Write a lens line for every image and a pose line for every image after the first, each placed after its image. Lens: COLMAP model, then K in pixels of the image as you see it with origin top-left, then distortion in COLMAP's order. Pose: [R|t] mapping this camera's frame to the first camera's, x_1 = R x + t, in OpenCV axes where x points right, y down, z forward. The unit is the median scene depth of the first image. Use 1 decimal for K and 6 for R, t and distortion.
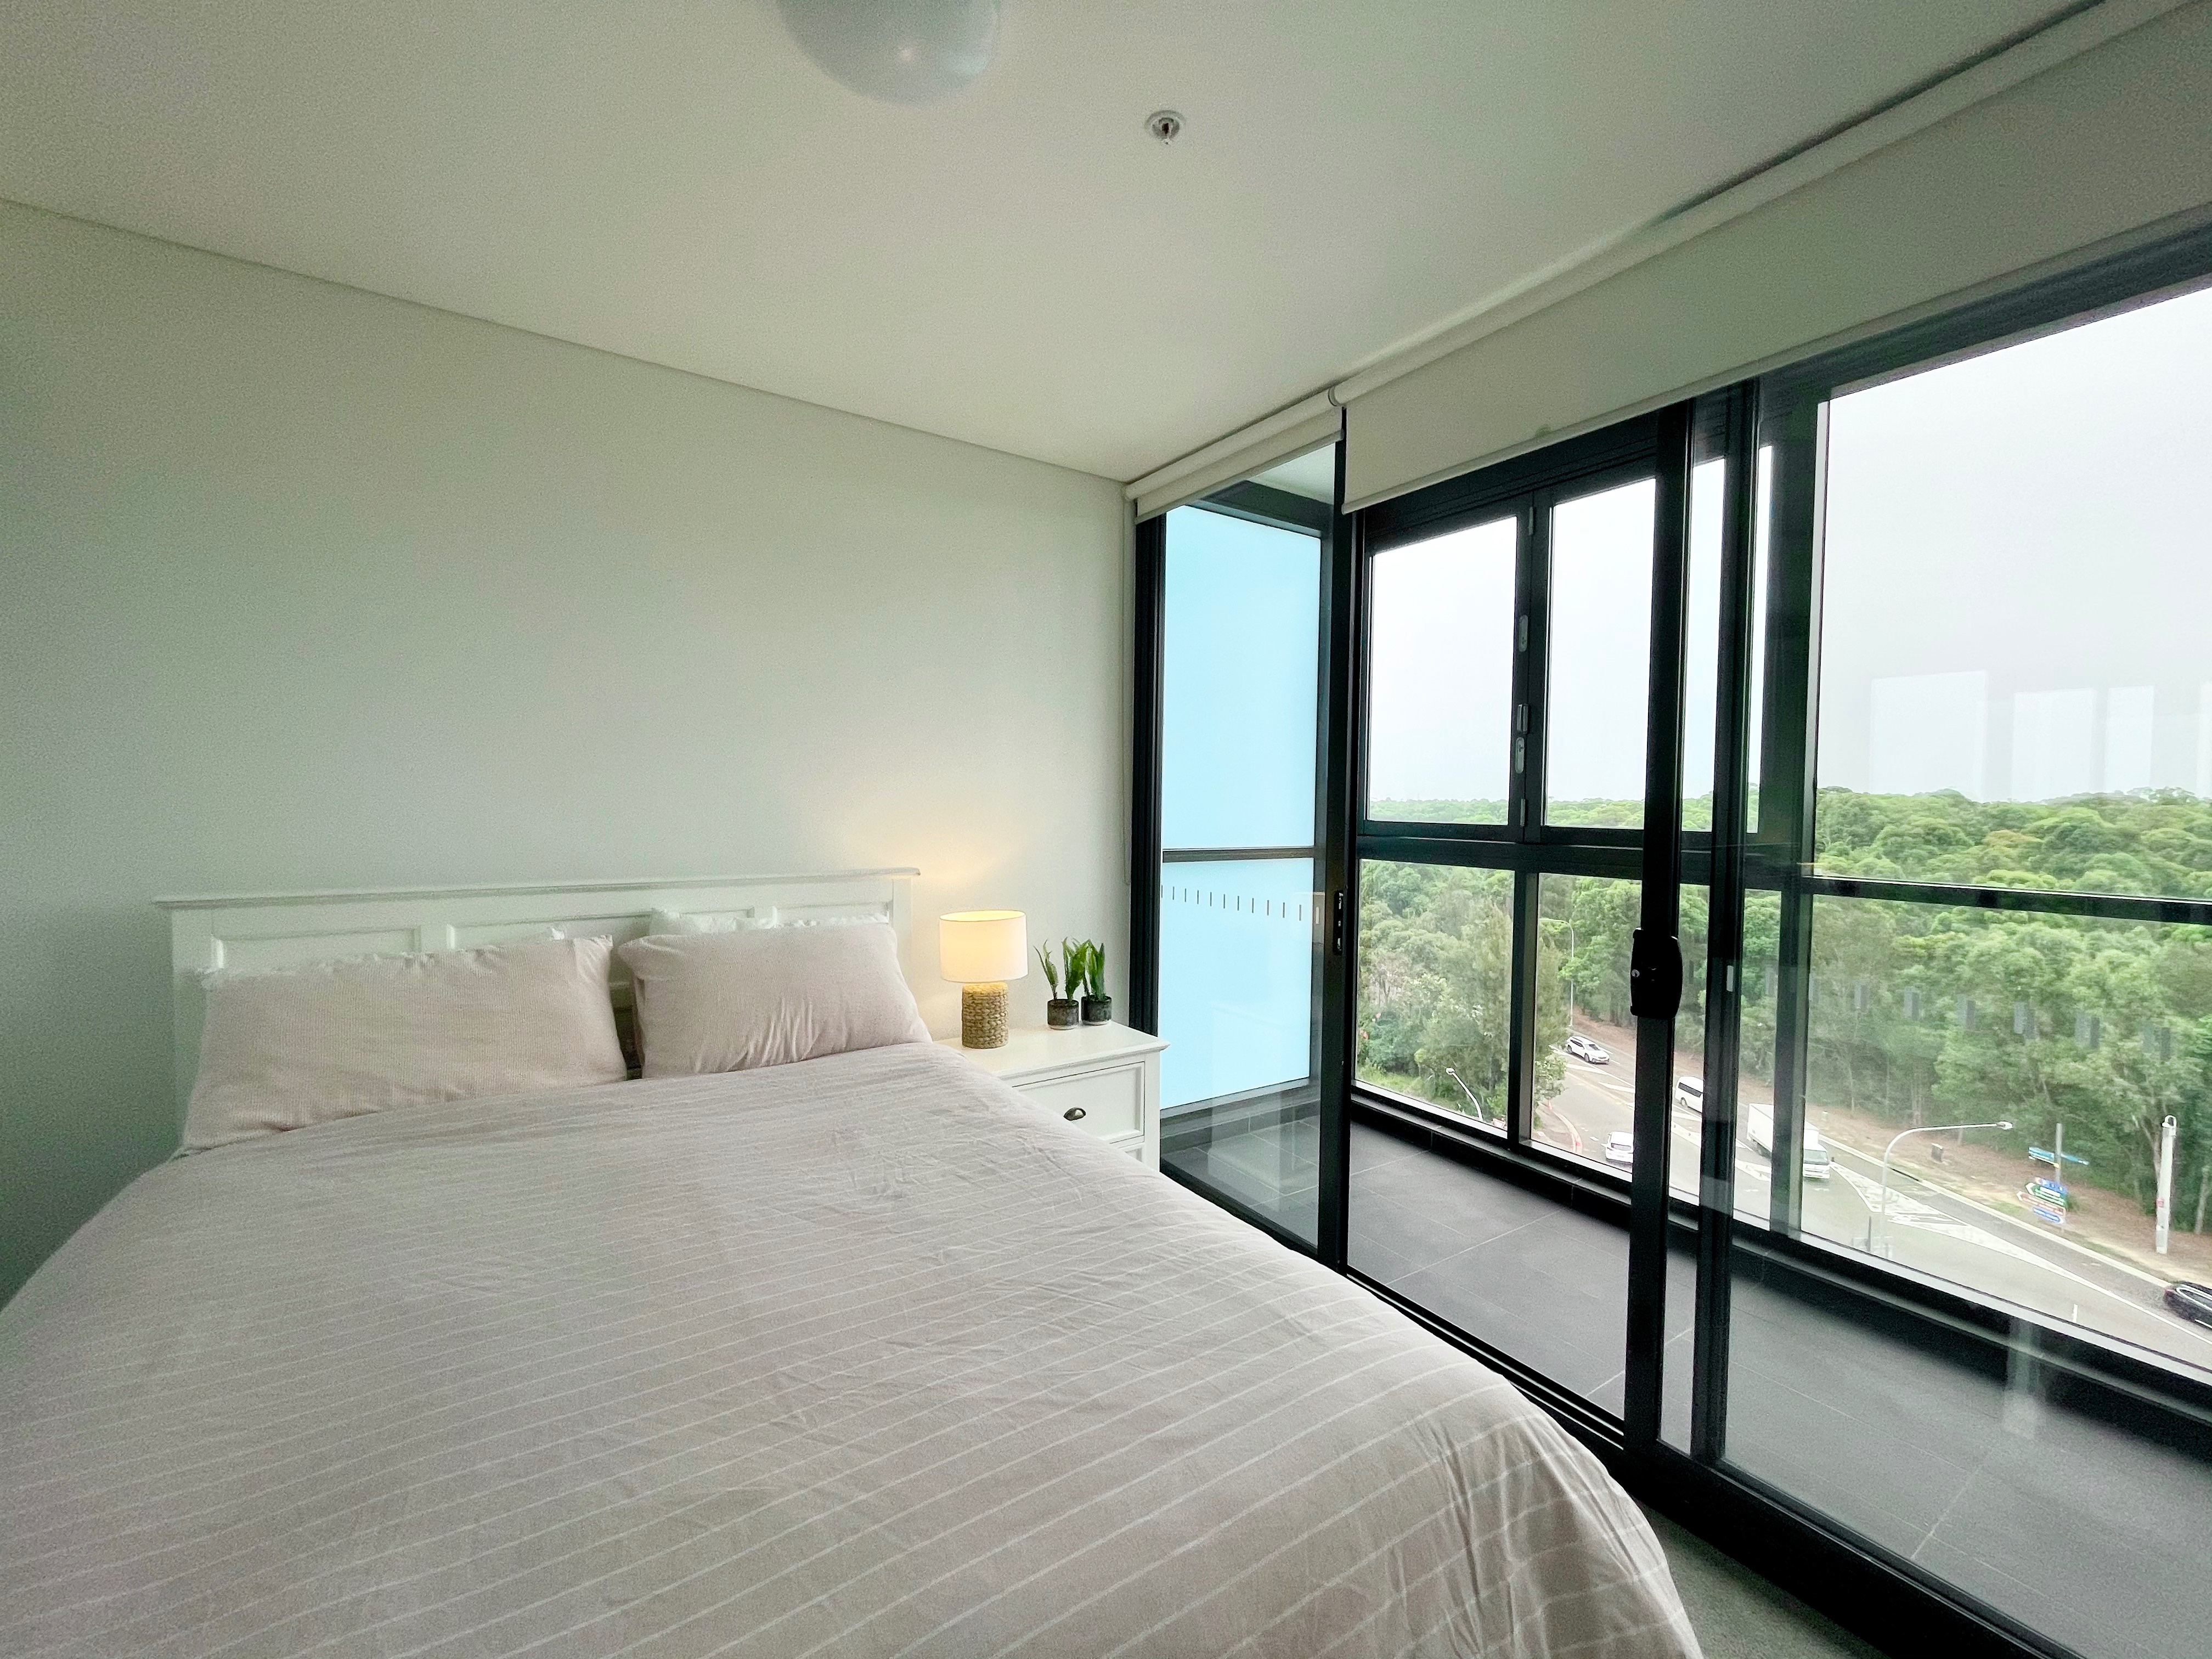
lens RADIAL K [[870.3, 0, 1106.0], [0, 870.3, 829.5], [0, 0, 1]] dist [0.068248, 0.000031]
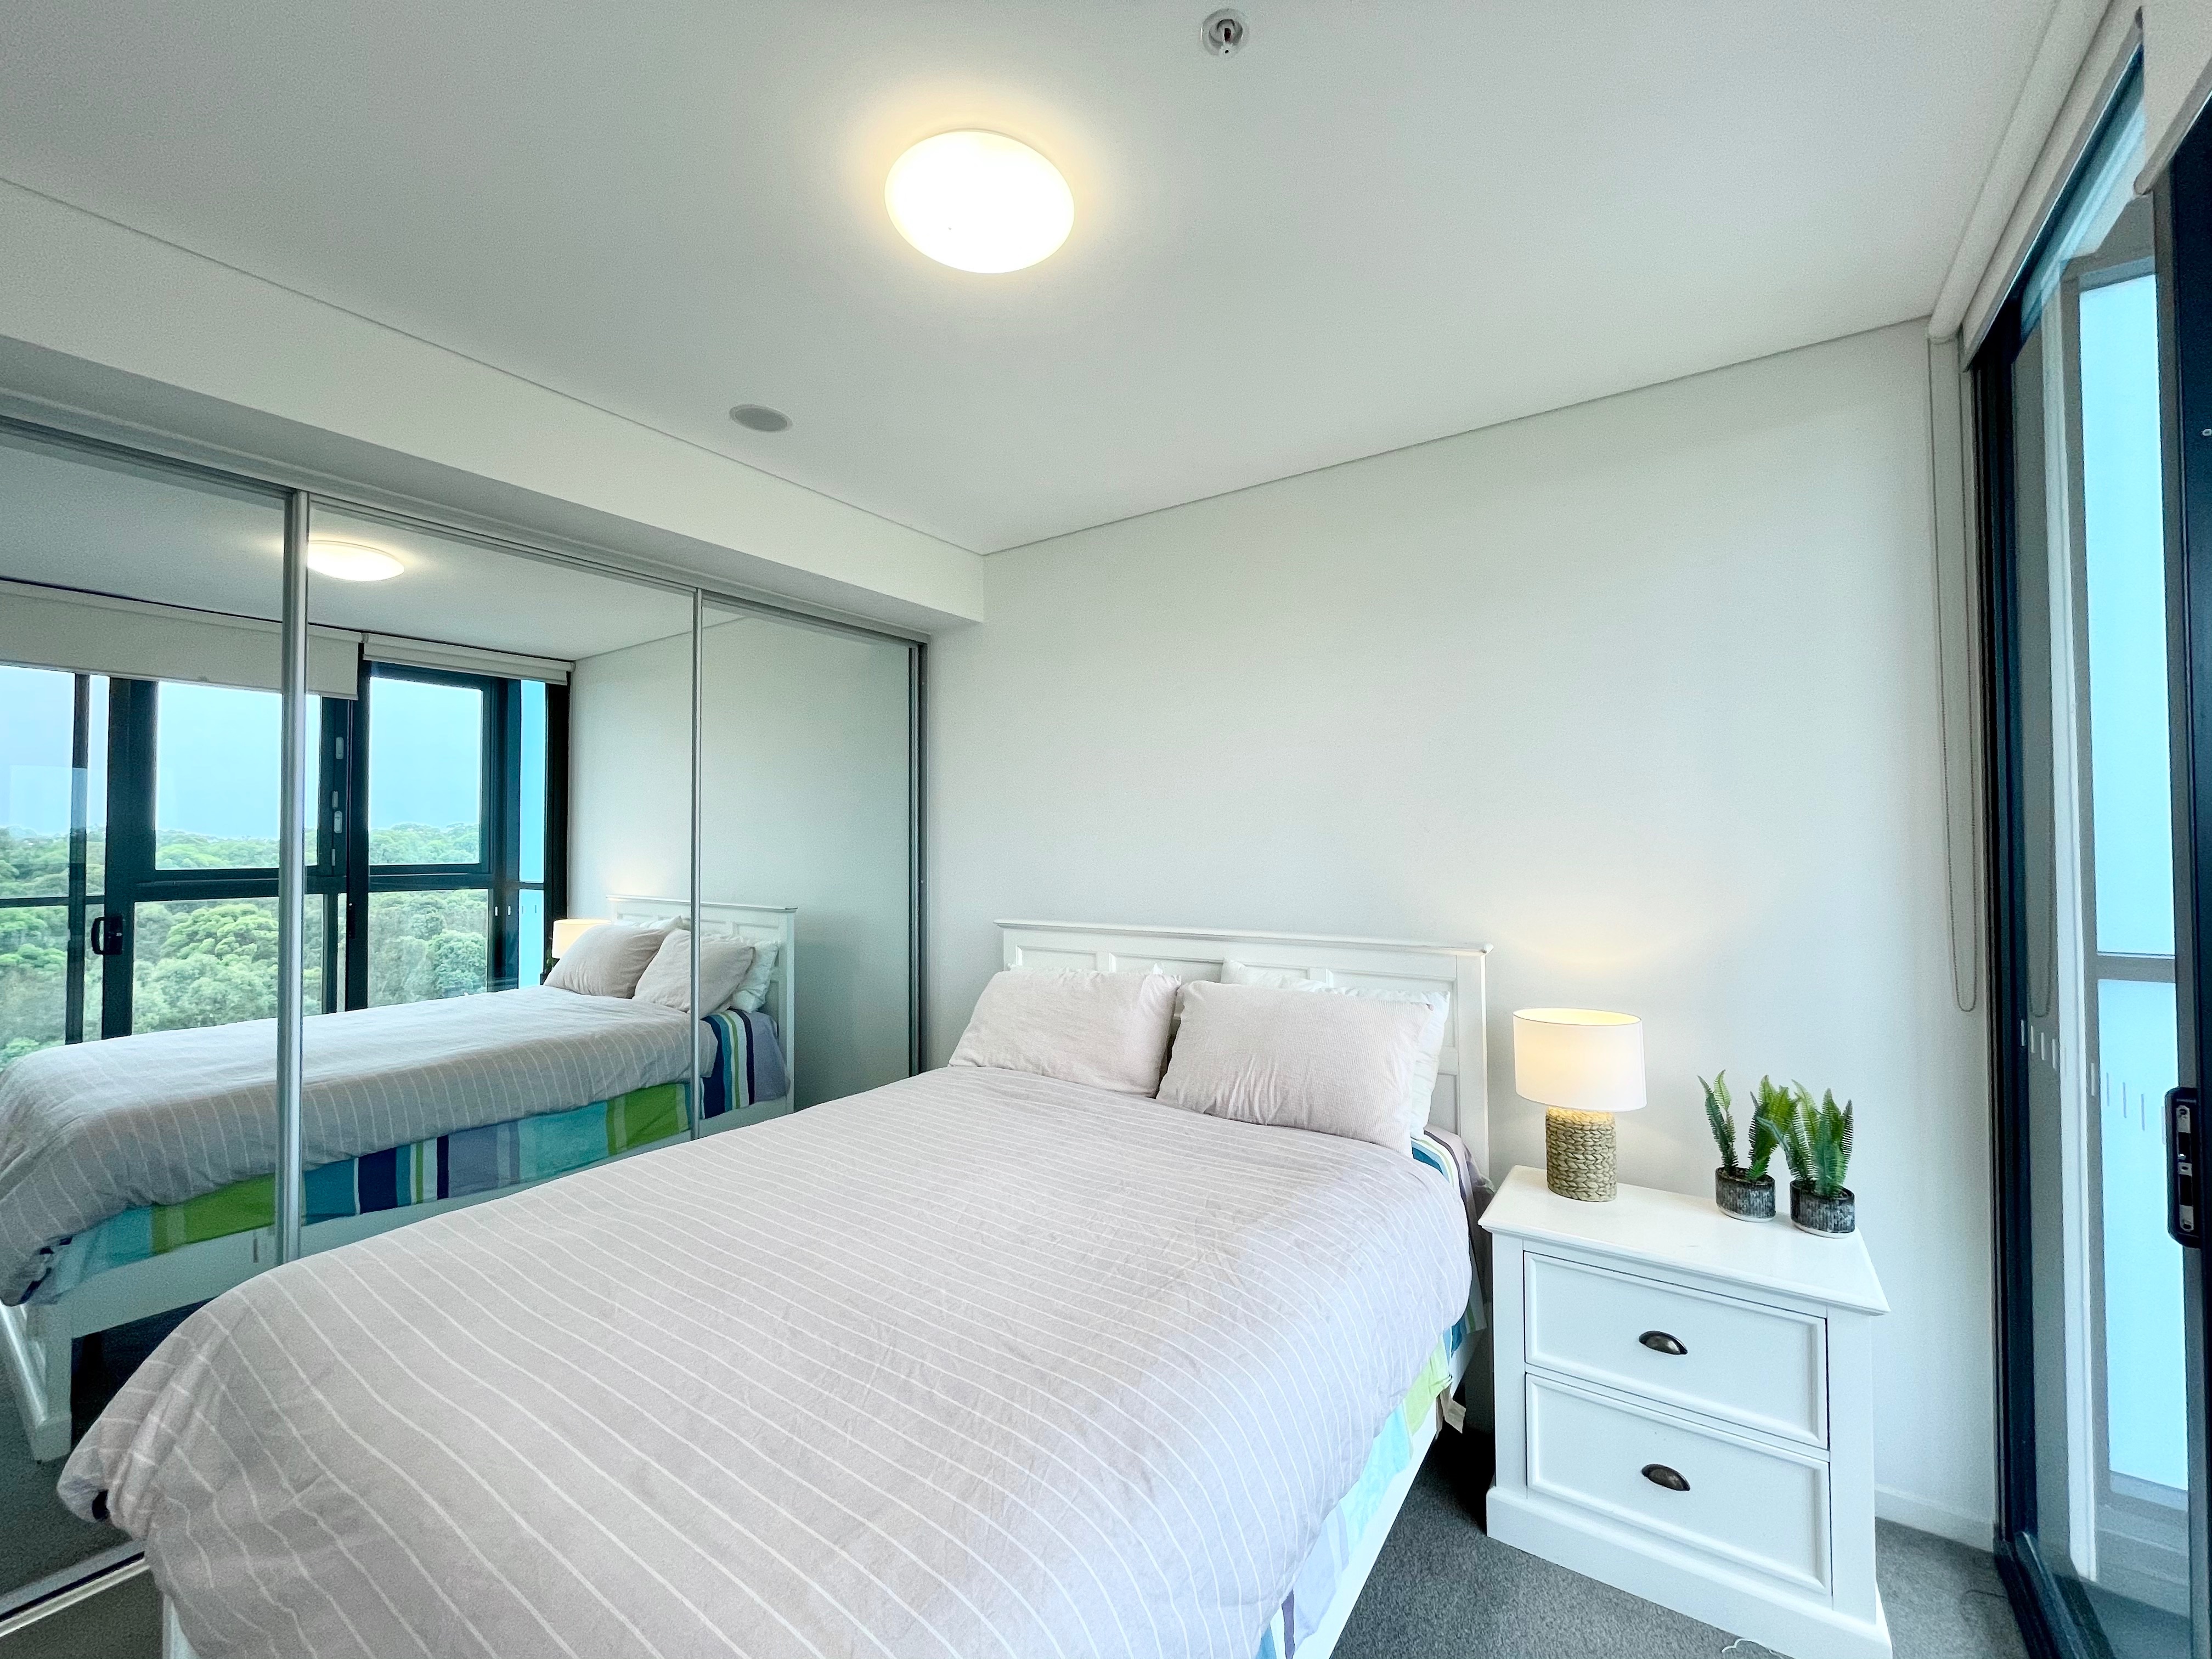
lens RADIAL K [[896.4, 0, 1102.2], [0, 896.4, 832.7], [0, 0, 1]] dist [-0.002513, 0.000226]
pose [[0.379915, -0.044468, -0.923952, 0.602810], [-0.019670, 0.998230, -0.056131, -0.002563], [0.924812, 0.039499, 0.378368, 0.517117]]
